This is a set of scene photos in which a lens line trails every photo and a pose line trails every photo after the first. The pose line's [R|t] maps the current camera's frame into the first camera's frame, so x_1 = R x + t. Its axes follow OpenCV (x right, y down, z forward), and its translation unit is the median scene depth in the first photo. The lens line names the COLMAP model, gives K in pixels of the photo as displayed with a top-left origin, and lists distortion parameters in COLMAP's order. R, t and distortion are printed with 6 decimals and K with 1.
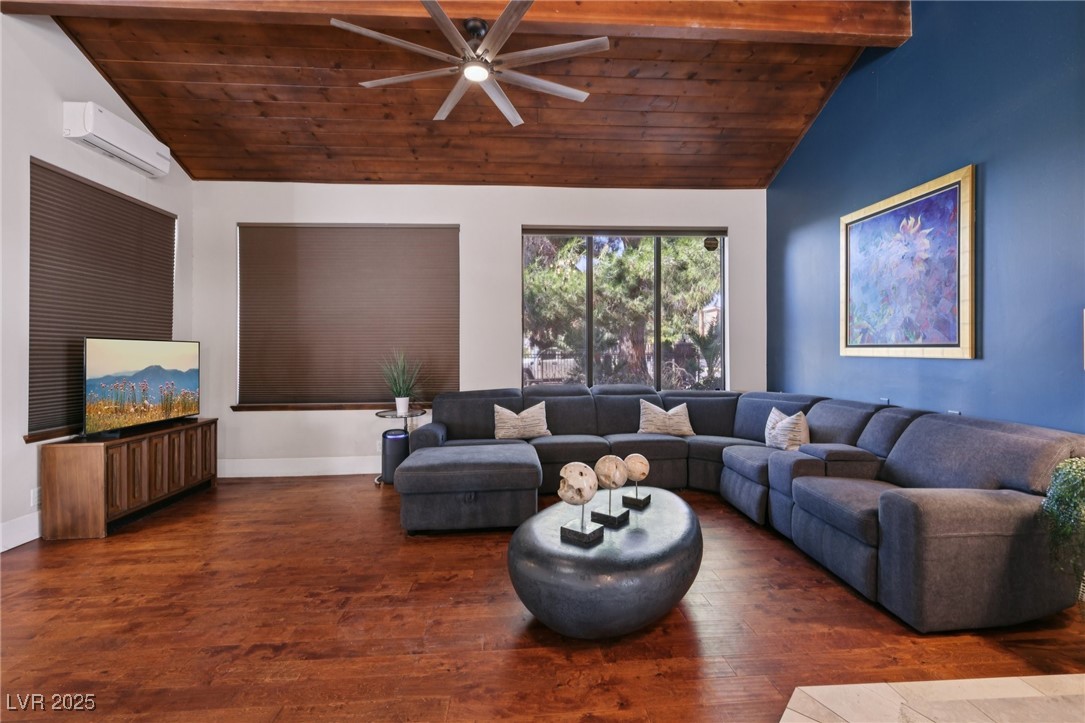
lens RADIAL K [[479.1, 0, 542.5], [0, 479.1, 361.5], [0, 0, 1]] dist [0.001624, -0.000337]
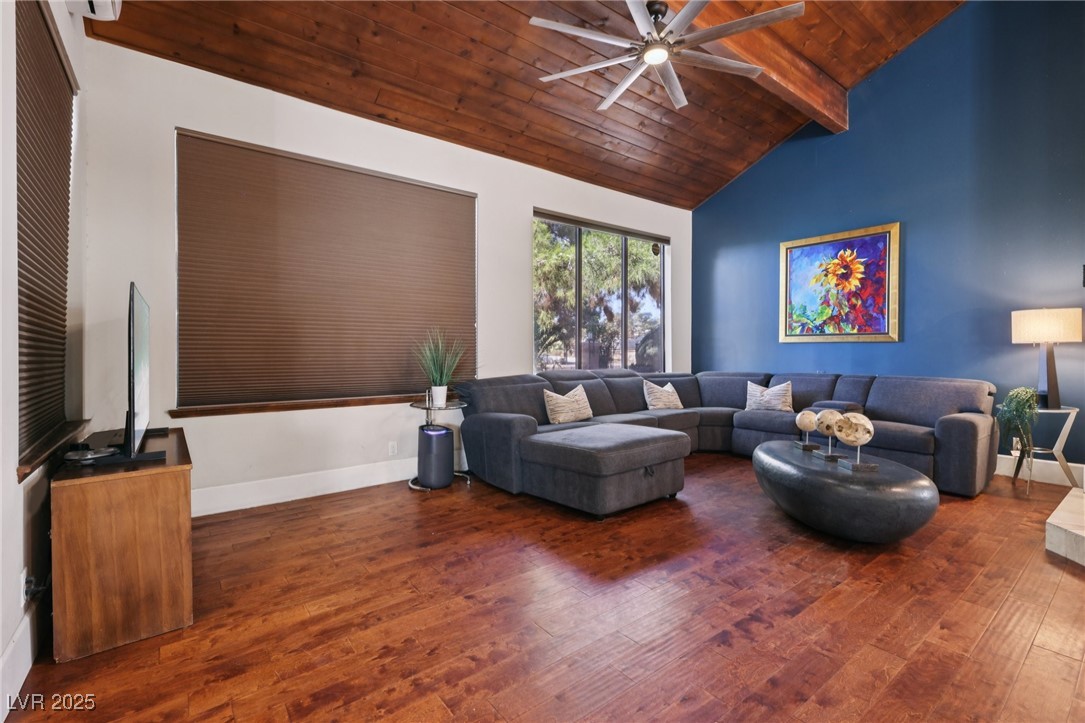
lens RADIAL K [[484.7, 0, 541.0], [0, 484.7, 366.2], [0, 0, 1]] dist [0.004589, 0.000842]
pose [[0.829091, -0.011450, 0.558996, -0.792912], [0.007148, 0.999926, 0.009880, 0.040883], [-0.559068, -0.004196, 0.829112, 0.235178]]
